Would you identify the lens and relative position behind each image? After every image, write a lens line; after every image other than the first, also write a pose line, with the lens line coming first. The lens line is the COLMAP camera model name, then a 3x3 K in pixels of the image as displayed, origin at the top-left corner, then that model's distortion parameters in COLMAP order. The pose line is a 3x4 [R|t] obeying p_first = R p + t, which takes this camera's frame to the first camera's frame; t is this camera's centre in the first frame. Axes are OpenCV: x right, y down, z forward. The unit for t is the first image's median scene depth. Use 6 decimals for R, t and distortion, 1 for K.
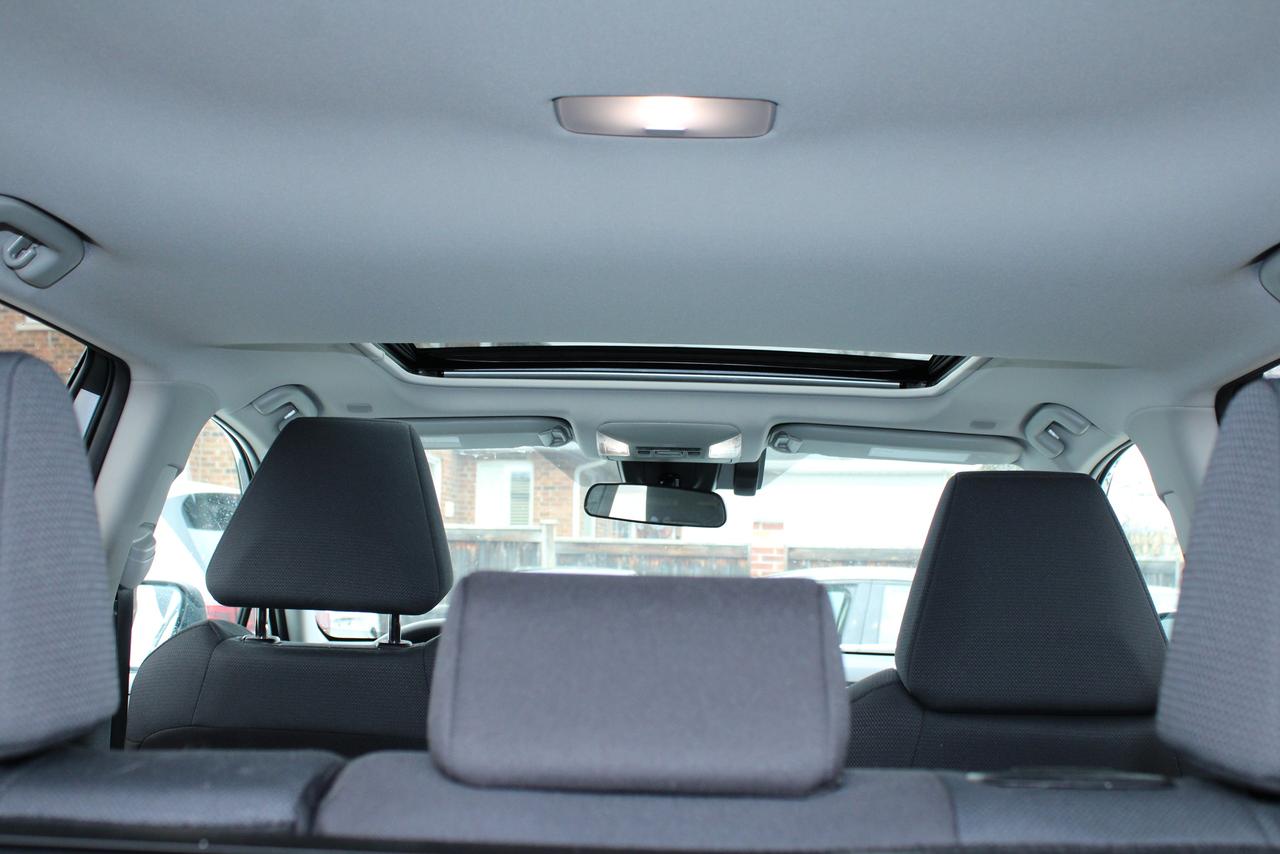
lens RADIAL K [[1406.7, 0, 640.0], [0, 1406.7, 427.0], [0, 0, 1]] dist [-0.093622, 0.022736]
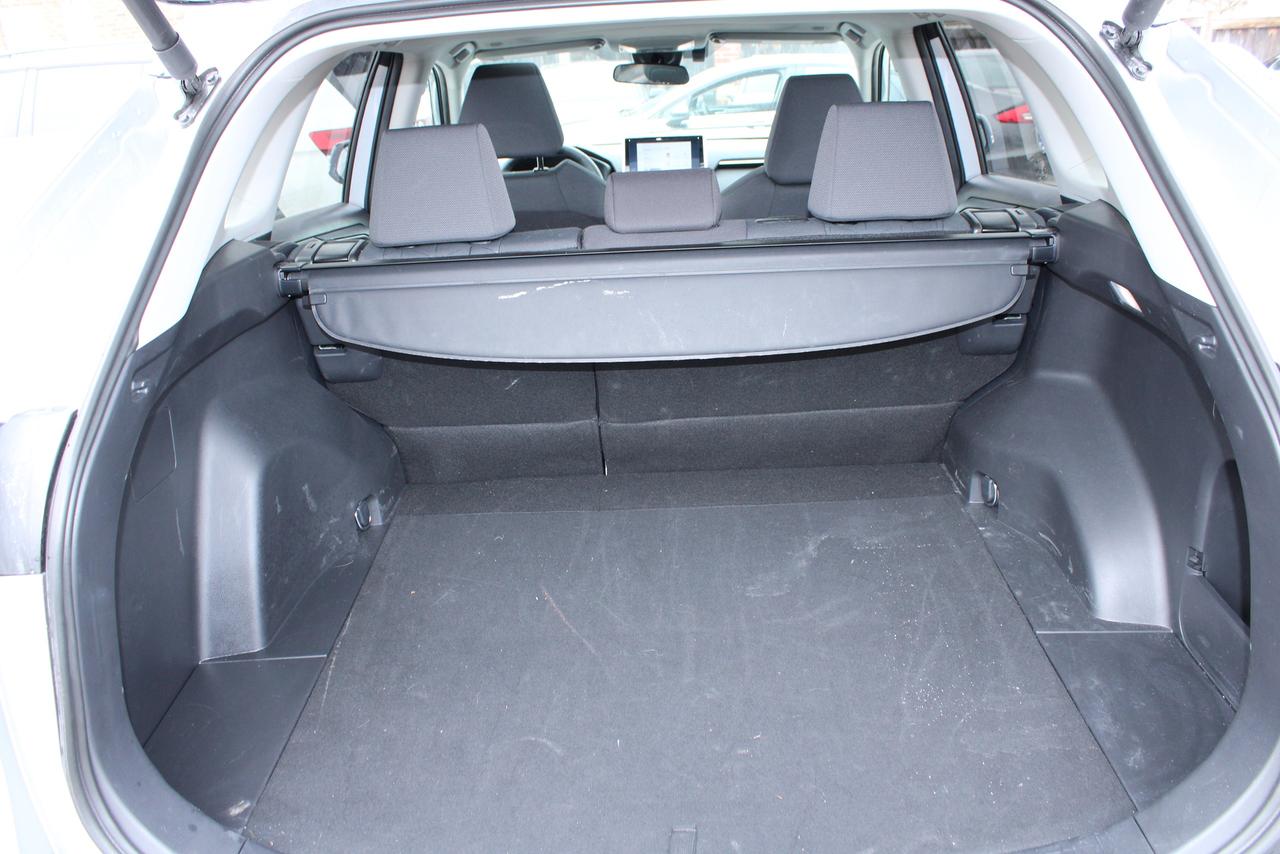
lens RADIAL K [[1061.6, 0, 640.0], [0, 1061.6, 427.0], [0, 0, 1]] dist [-0.173237, 0.149628]
pose [[0.996794, -0.077868, -0.018383, -0.018715], [0.078077, 0.896522, 0.436064, -0.159289], [-0.017475, -0.436101, 0.899728, -0.556705]]
